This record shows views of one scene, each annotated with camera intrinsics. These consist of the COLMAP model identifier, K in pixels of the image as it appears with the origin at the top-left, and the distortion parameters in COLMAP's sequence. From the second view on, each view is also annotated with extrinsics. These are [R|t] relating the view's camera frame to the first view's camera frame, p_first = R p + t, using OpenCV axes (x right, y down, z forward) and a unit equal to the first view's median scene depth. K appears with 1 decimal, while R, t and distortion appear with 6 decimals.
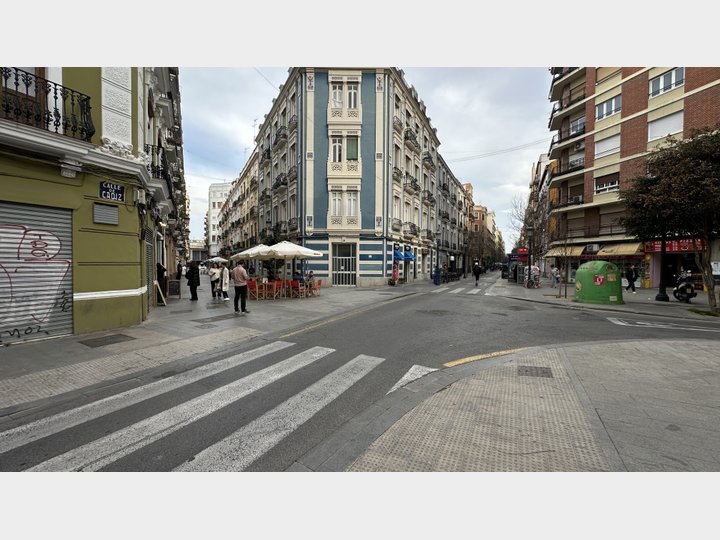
lens RADIAL K [[283.1, 0, 360.0], [0, 283.1, 270.0], [0, 0, 1]] dist [0.000297, 0.000027]
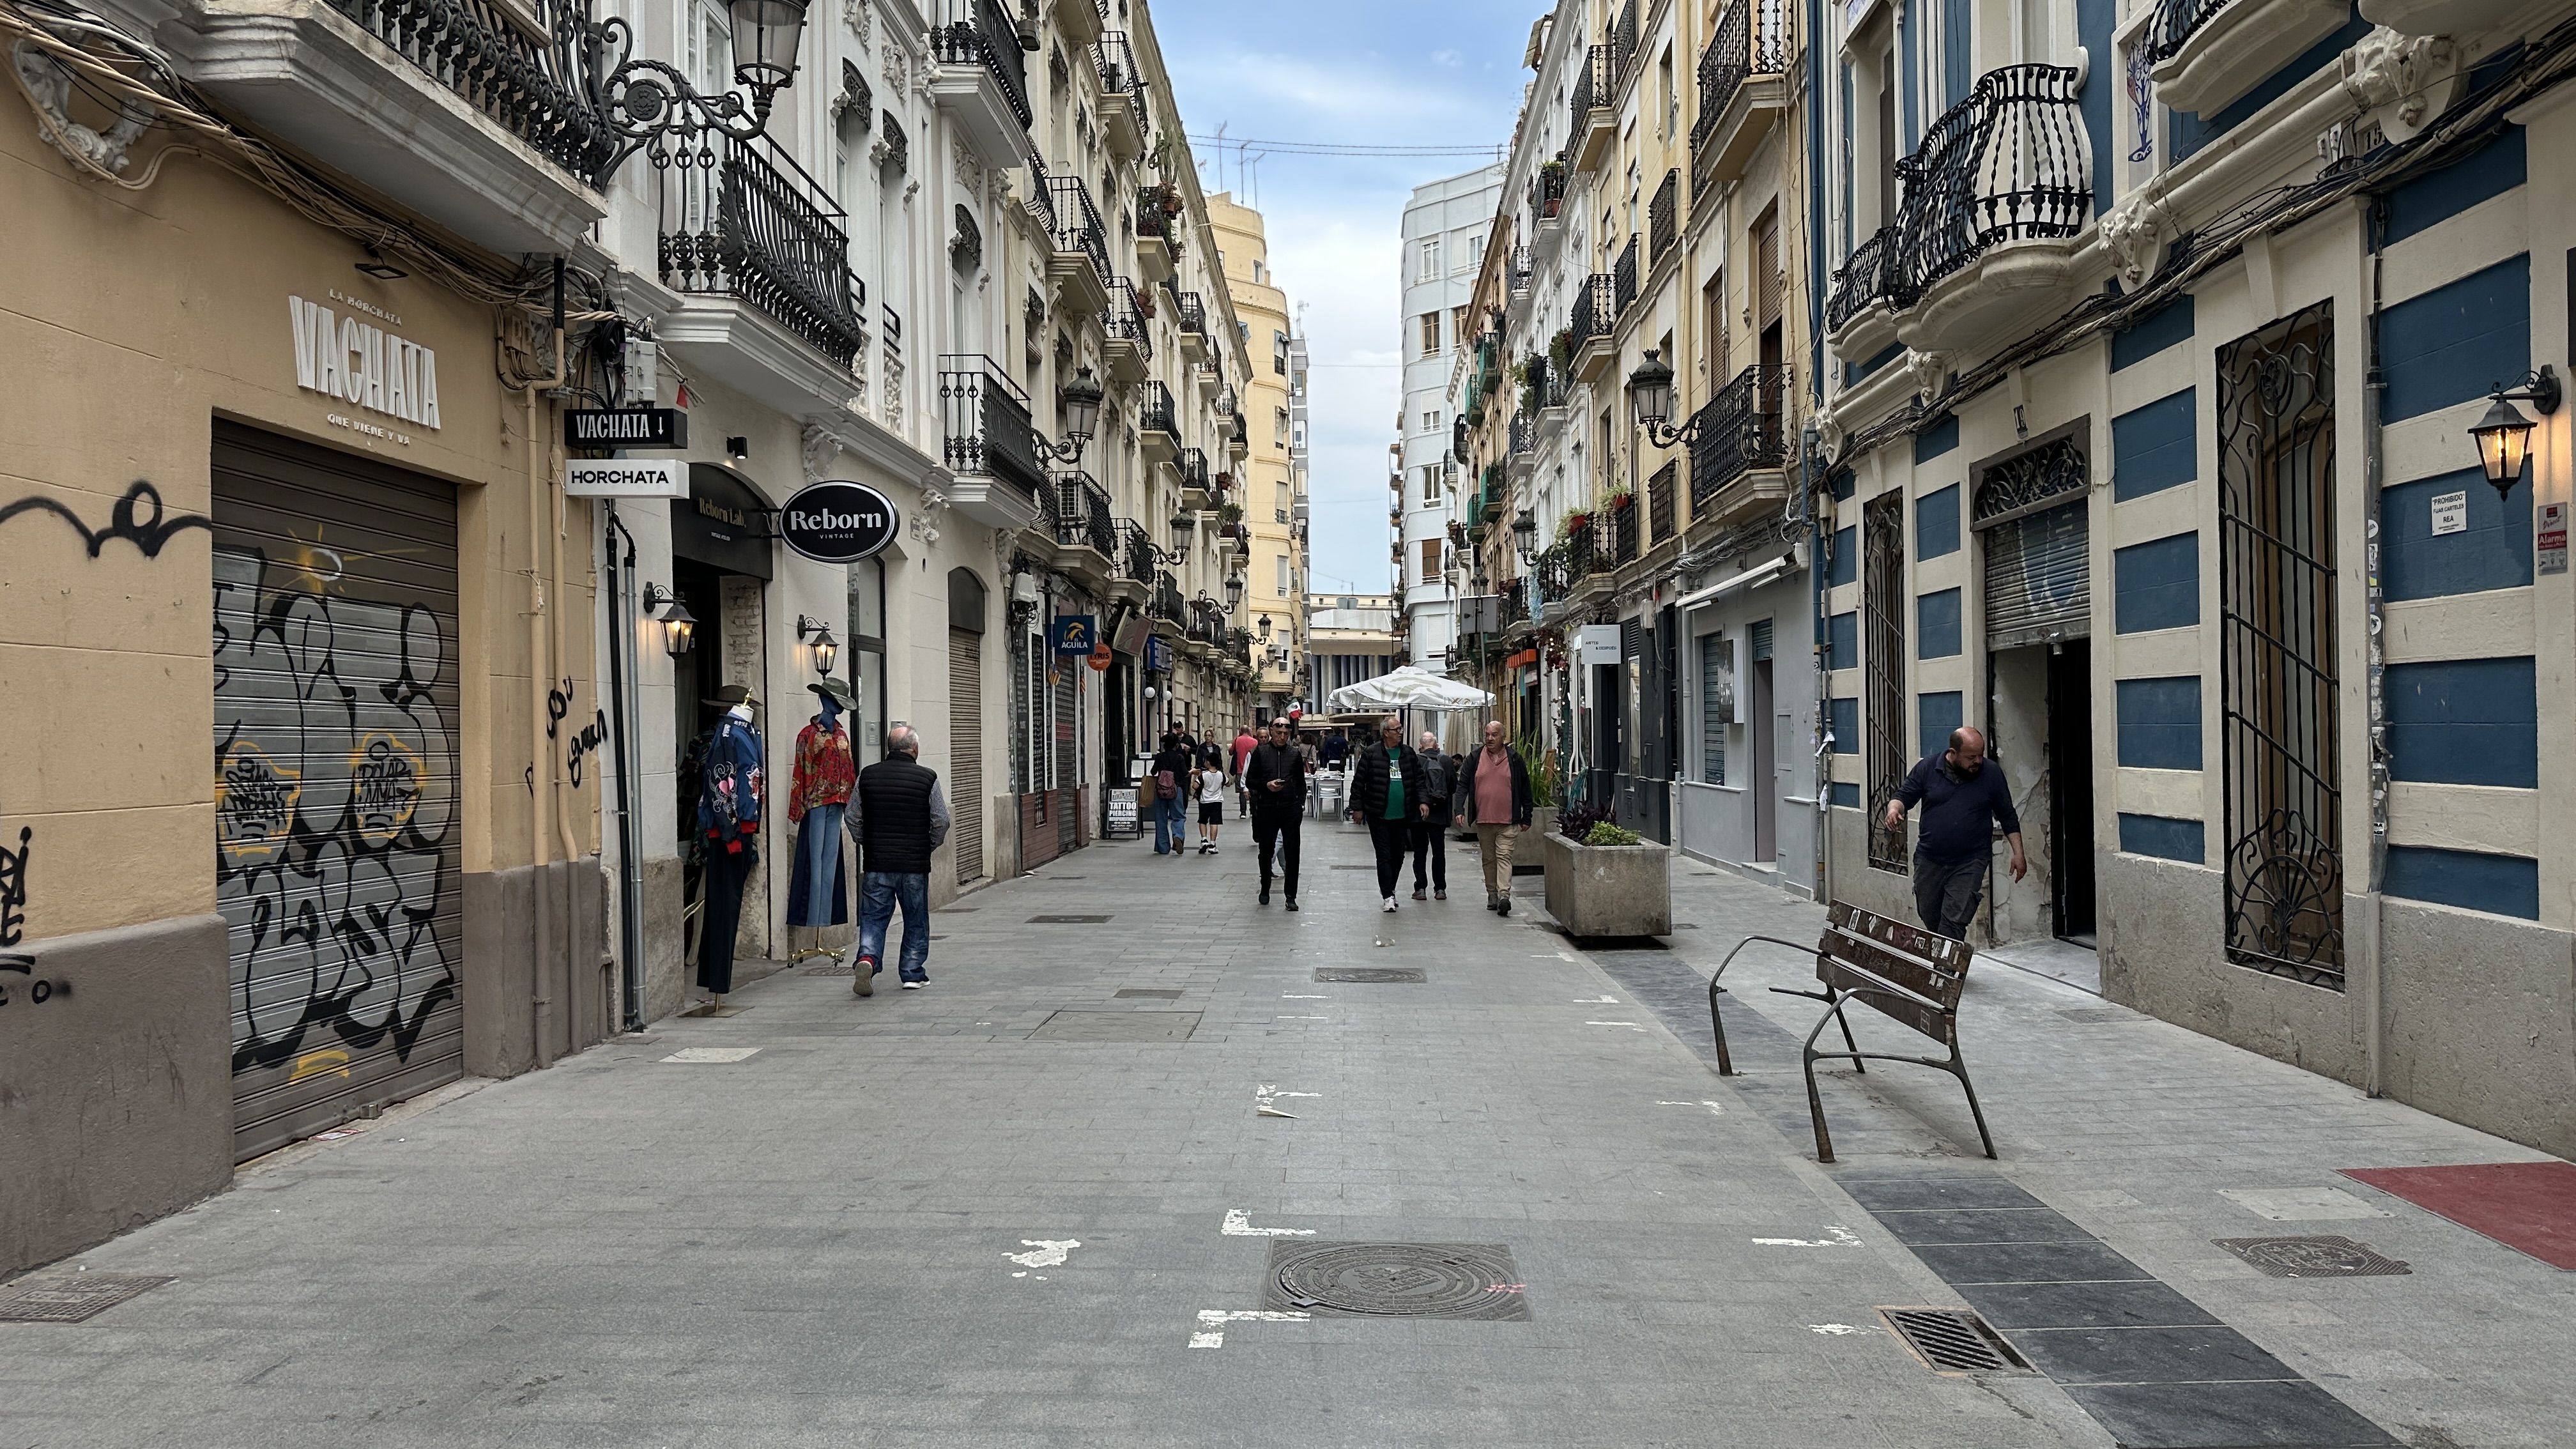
lens RADIAL K [[1835.0, 0, 1288.0], [0, 1835.0, 724.5], [0, 0, 1]] dist [0.000361, 0.000006]
pose [[0.842950, -0.012473, -0.537847, -0.345706], [-0.000992, 0.999693, -0.024738, -0.011077], [0.537991, 0.021387, 0.842679, 0.820061]]
